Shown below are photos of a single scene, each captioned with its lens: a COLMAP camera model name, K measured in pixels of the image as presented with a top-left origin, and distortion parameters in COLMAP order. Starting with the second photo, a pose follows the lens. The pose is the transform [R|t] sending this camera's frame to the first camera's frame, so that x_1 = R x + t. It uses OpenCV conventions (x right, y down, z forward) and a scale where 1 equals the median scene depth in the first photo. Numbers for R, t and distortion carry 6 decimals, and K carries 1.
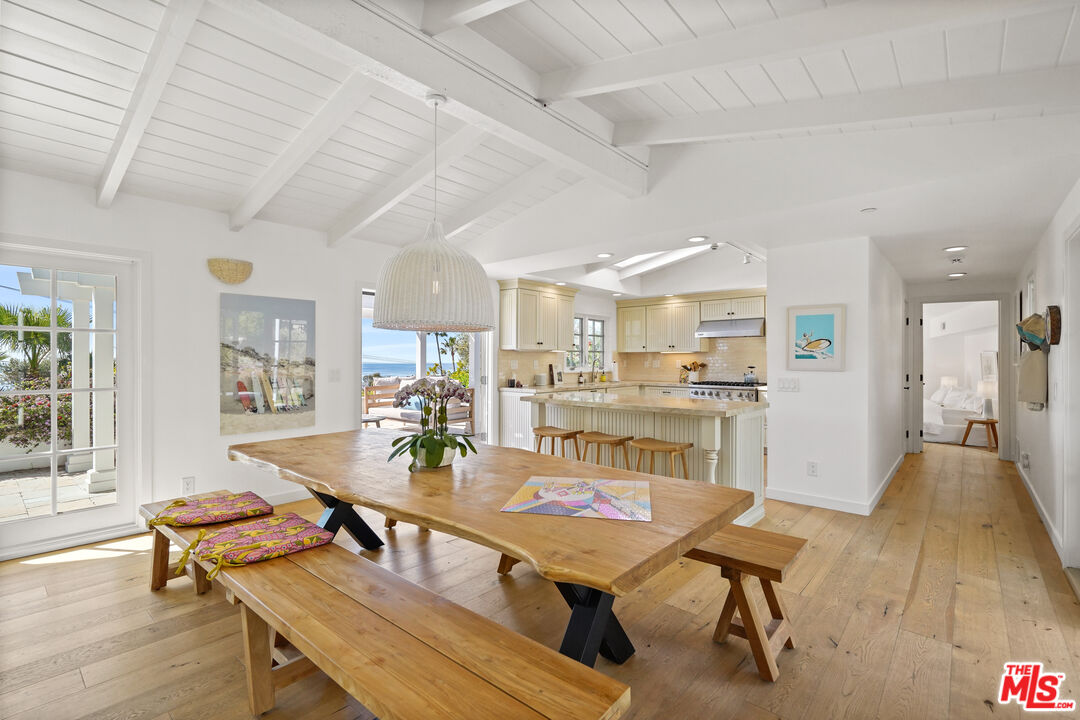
lens RADIAL K [[496.1, 0, 539.8], [0, 496.1, 360.9], [0, 0, 1]] dist [-0.013366, 0.000105]
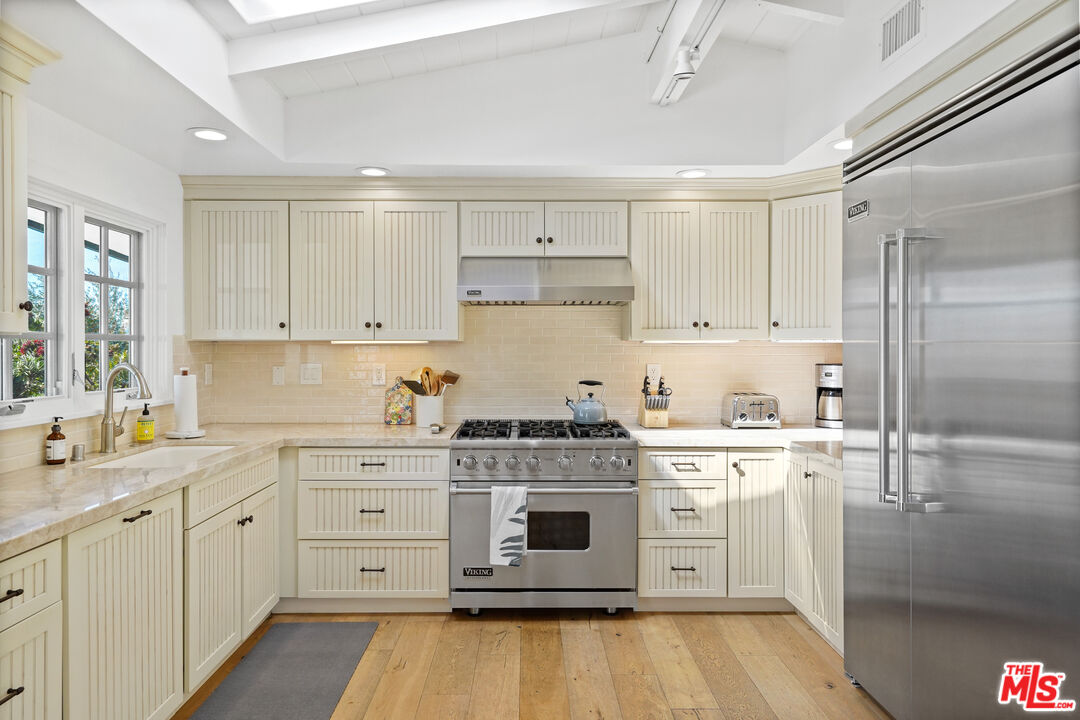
lens RADIAL K [[691.8, 0, 537.3], [0, 691.8, 355.7], [0, 0, 1]] dist [0.010541, 0.000360]
pose [[0.745951, -0.007485, 0.665959, 0.032937], [-0.000233, 0.999934, 0.011500, -0.014603], [-0.666001, -0.008733, 0.745900, 0.611643]]
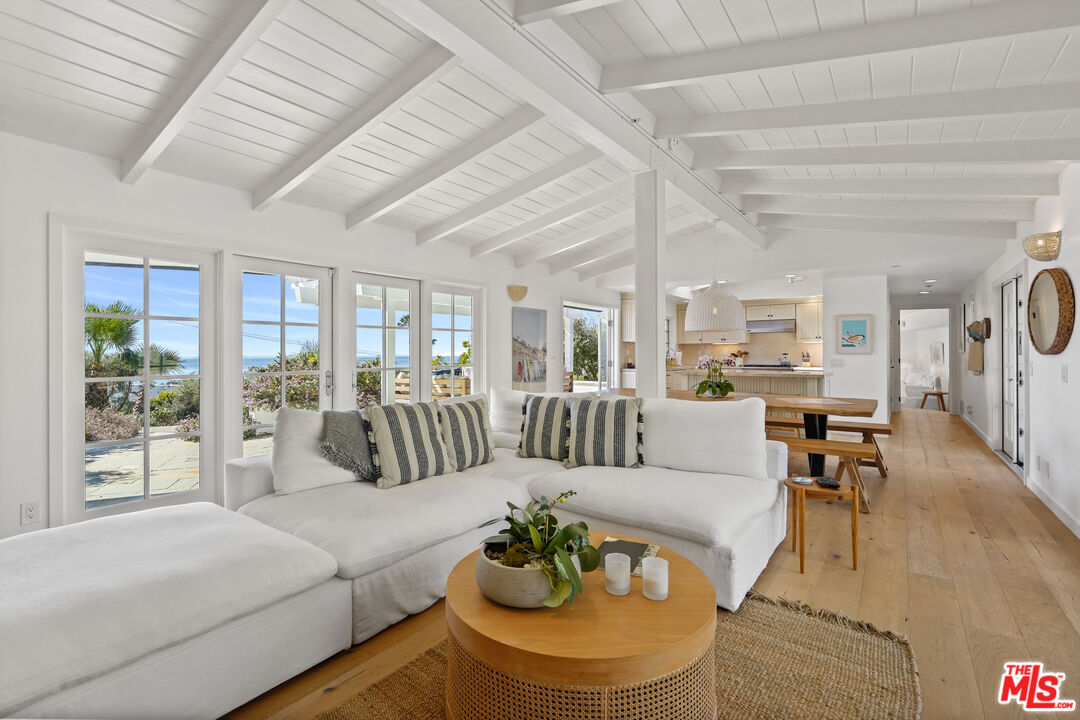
lens RADIAL K [[496.1, 0, 536.2], [0, 496.1, 351.8], [0, 0, 1]] dist [-0.013366, 0.000105]
pose [[0.996834, -0.002982, 0.079450, -0.387667], [0.003244, 0.999990, -0.003168, 0.008545], [-0.079439, 0.003416, 0.996834, -0.347601]]
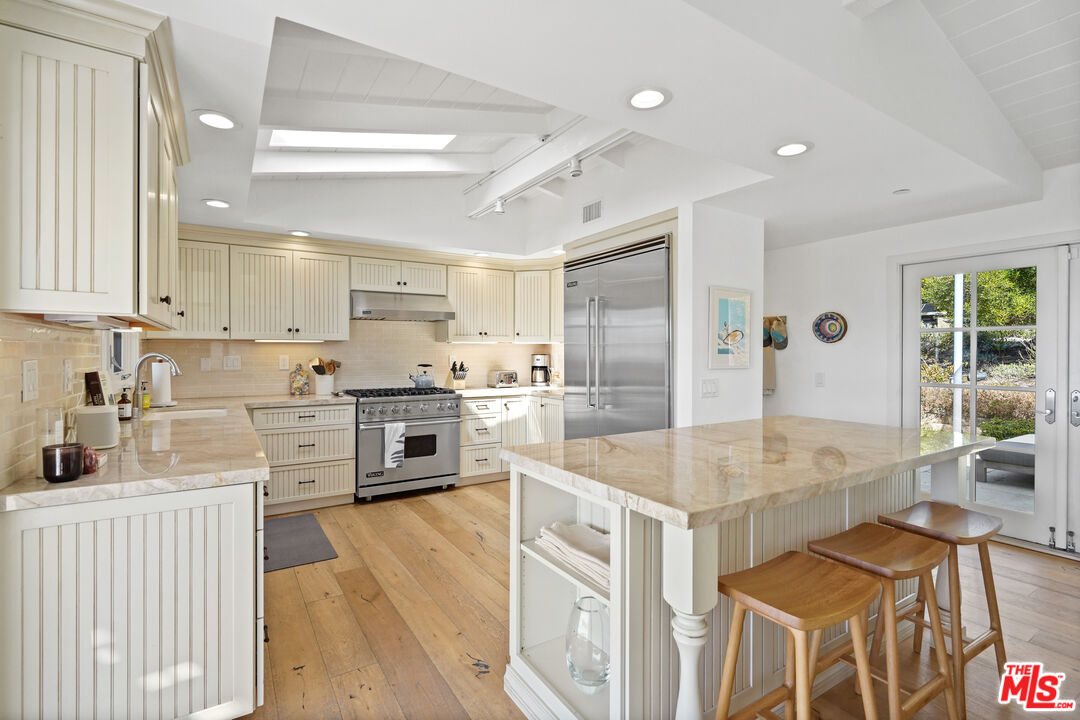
lens RADIAL K [[496.1, 0, 536.5], [0, 496.1, 365.7], [0, 0, 1]] dist [-0.013366, 0.000105]
pose [[0.285727, -0.024586, 0.957996, -0.189888], [0.002181, 0.999685, 0.025006, -0.003695], [-0.958309, -0.005055, 0.285691, 0.642047]]
